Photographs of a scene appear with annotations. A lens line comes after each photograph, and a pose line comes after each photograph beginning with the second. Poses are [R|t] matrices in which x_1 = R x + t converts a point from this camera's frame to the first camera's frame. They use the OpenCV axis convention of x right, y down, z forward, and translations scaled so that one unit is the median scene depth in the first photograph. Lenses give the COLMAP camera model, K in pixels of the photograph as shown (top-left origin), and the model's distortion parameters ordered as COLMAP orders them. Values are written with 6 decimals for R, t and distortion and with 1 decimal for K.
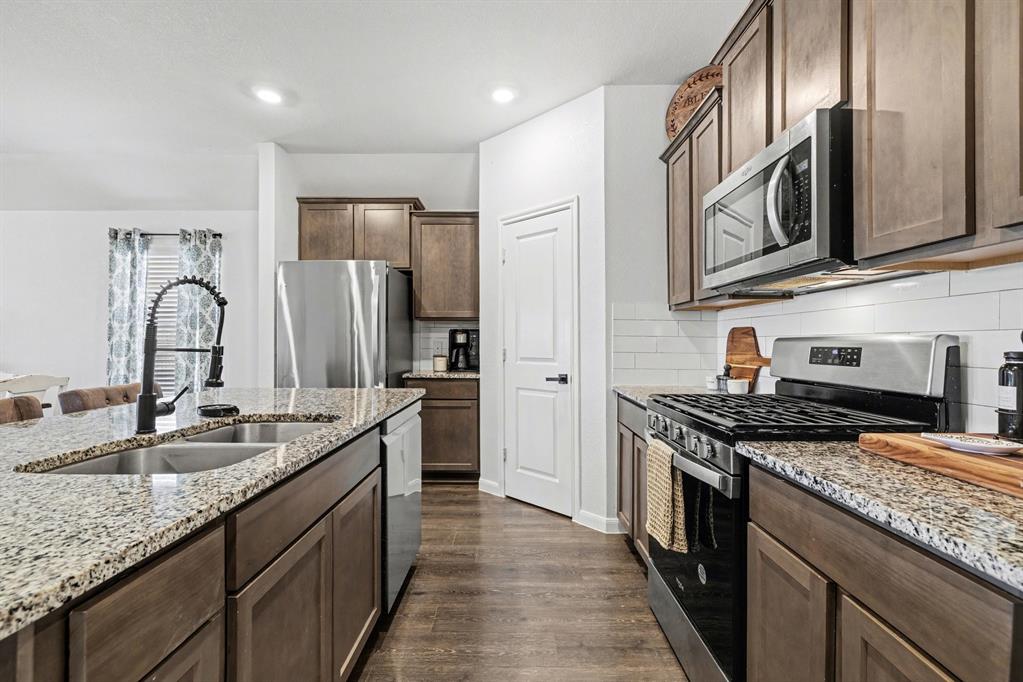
lens RADIAL K [[449.2, 0, 511.5], [0, 449.2, 341.0], [0, 0, 1]] dist [-0.004530, 0.003518]
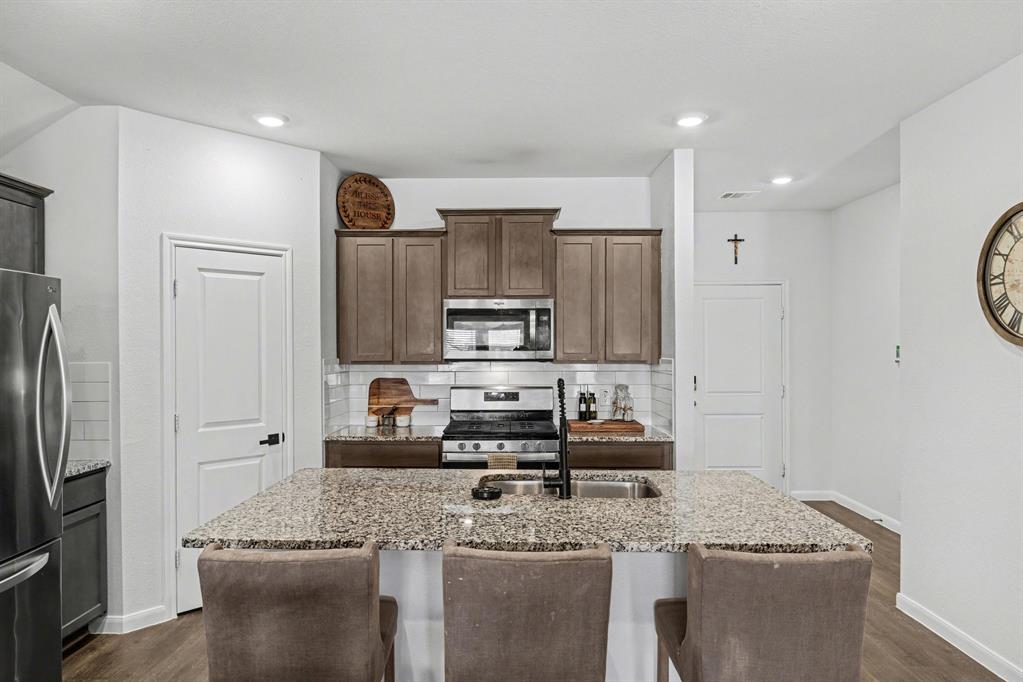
lens RADIAL K [[617.9, 0, 515.4], [0, 617.9, 343.5], [0, 0, 1]] dist [0.008438, 0.002388]
pose [[0.023391, 0.005993, 0.999708, -1.158696], [-0.000529, 0.999982, -0.005982, -0.105882], [-0.999726, -0.000389, 0.023394, 0.477605]]
